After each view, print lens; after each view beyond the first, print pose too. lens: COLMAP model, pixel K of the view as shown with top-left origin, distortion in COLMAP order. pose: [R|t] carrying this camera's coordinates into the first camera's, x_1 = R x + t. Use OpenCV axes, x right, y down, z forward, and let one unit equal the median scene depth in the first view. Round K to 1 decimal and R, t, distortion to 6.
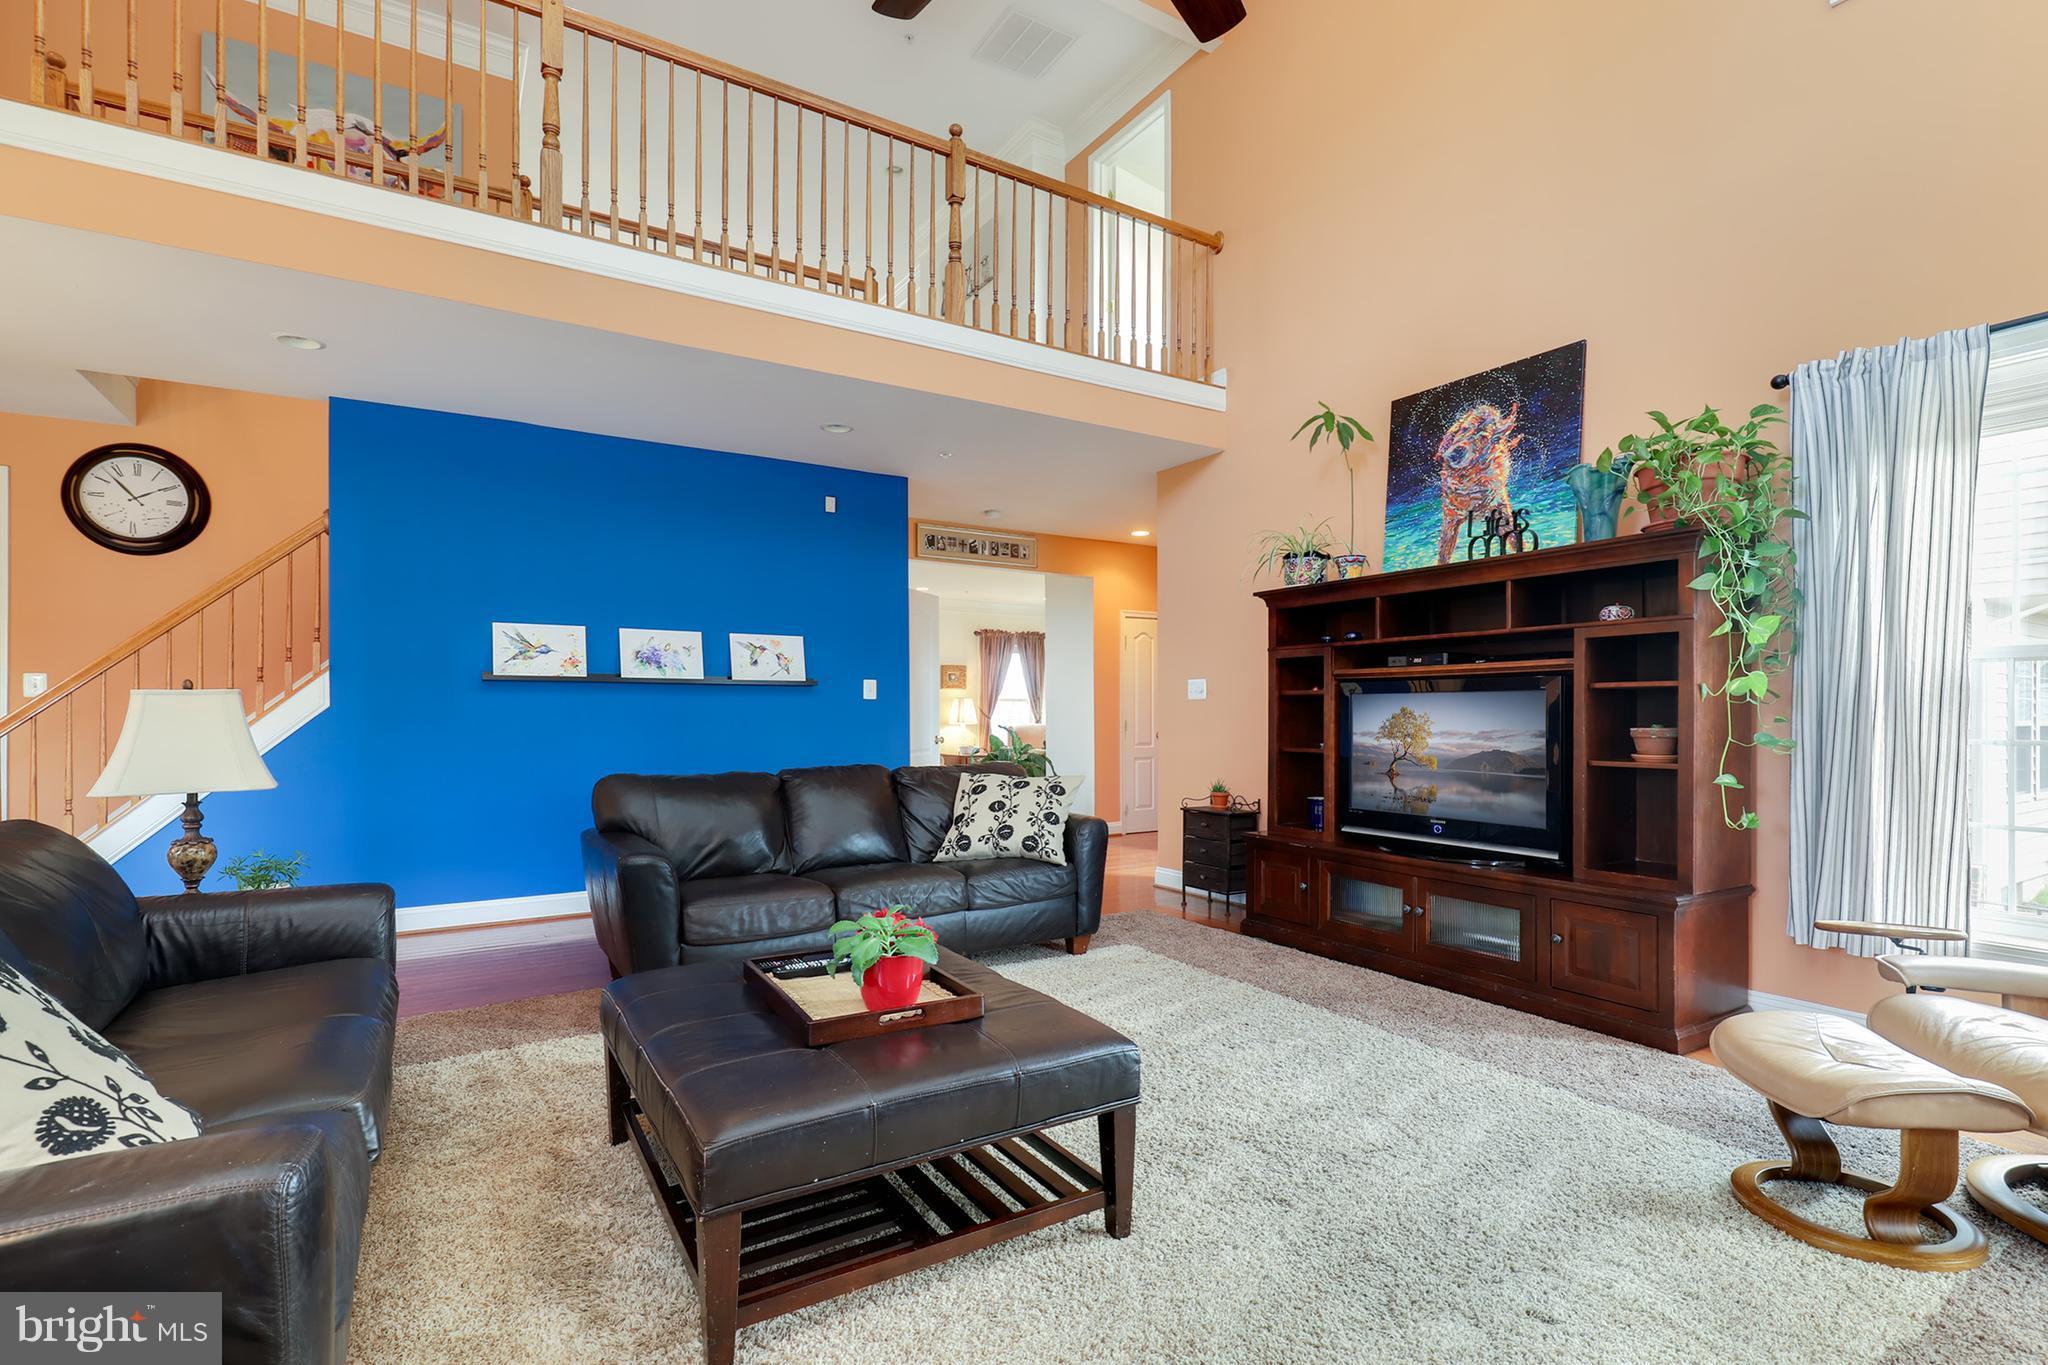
lens RADIAL K [[936.8, 0, 1023.6], [0, 936.8, 717.0], [0, 0, 1]] dist [-0.000011, 0.000039]
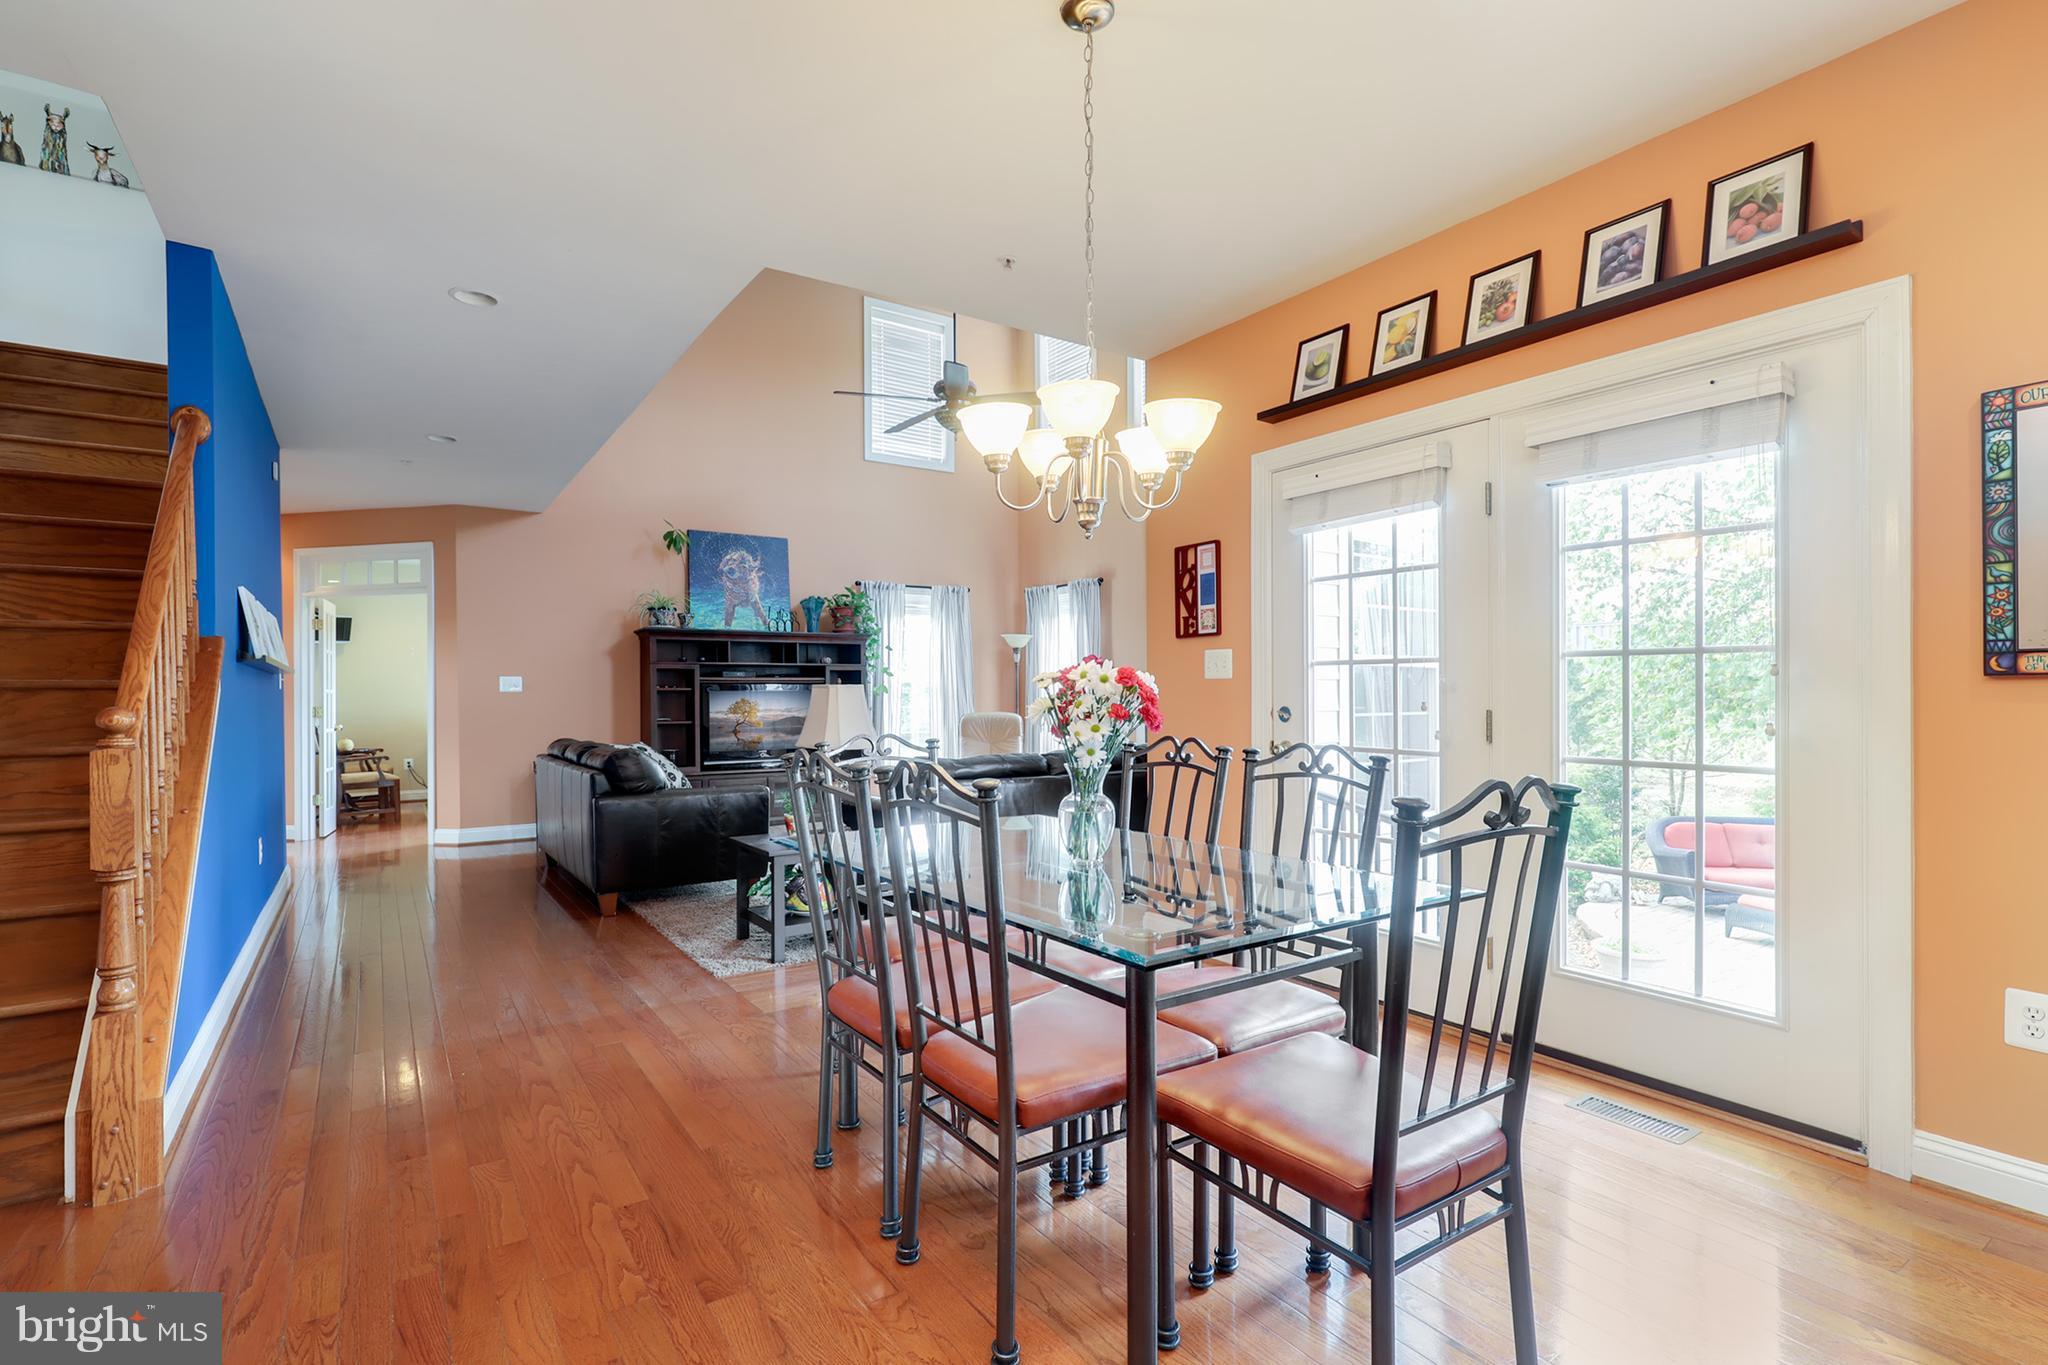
lens RADIAL K [[970.3, 0, 1022.0], [0, 970.3, 680.0], [0, 0, 1]] dist [-0.019449, 0.006286]
pose [[-0.049506, -0.003462, 0.998768, -1.649749], [0.001282, 0.999993, 0.003530, -0.054284], [-0.998773, 0.001455, -0.049501, 0.484185]]
